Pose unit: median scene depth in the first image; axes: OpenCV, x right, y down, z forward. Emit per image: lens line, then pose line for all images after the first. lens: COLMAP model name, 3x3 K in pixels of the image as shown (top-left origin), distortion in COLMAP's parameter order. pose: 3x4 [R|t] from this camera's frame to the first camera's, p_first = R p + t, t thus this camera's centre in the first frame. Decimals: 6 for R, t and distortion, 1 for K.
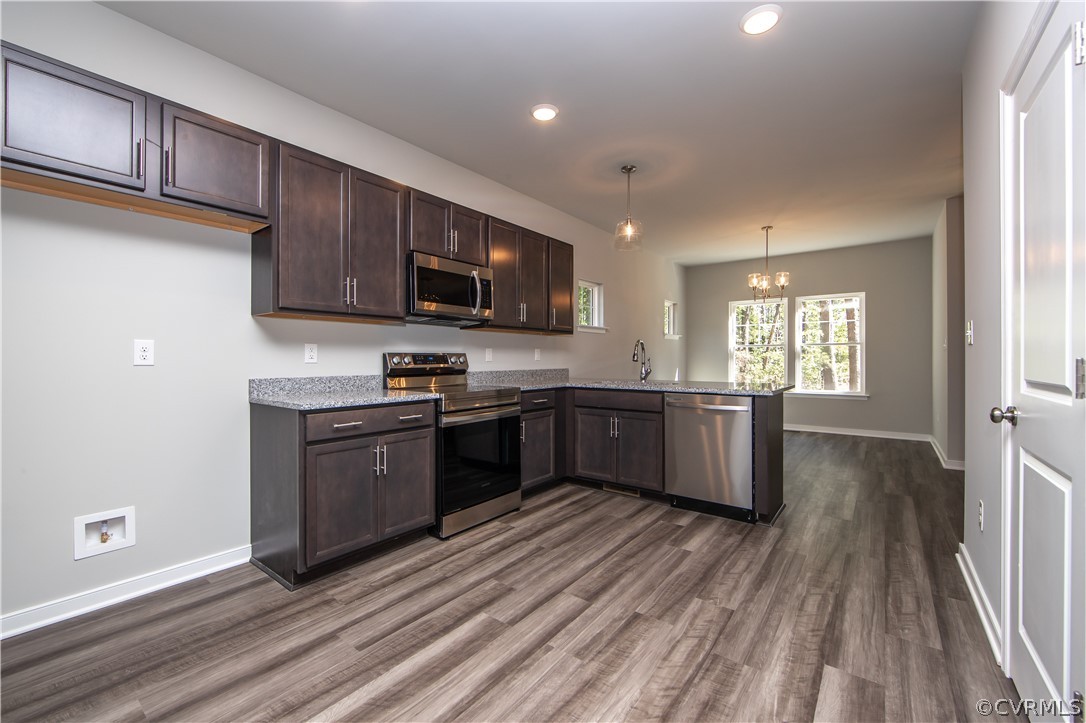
lens RADIAL K [[440.7, 0, 543.0], [0, 440.7, 361.5], [0, 0, 1]] dist [-0.001739, -0.000177]
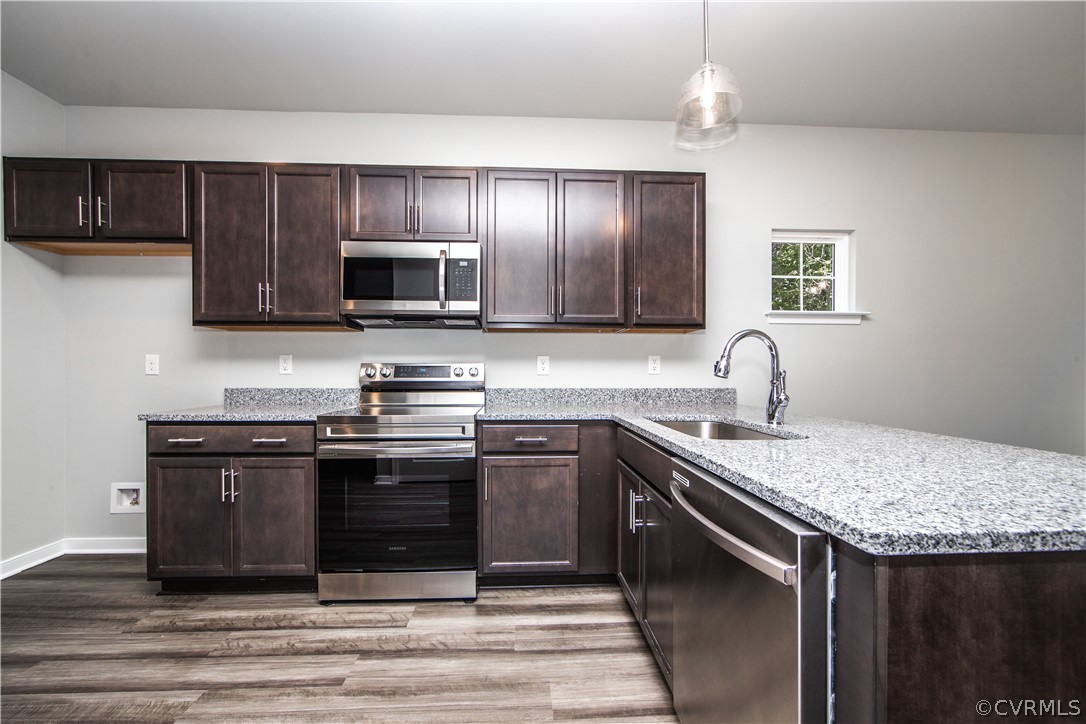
lens RADIAL K [[438.0, 0, 541.3], [0, 438.0, 376.1], [0, 0, 1]] dist [-0.001575, -0.000102]
pose [[0.647002, 0.014307, -0.762354, 0.614901], [-0.008930, 0.999898, 0.011186, -0.008620], [0.762436, -0.000430, 0.647063, 0.799901]]
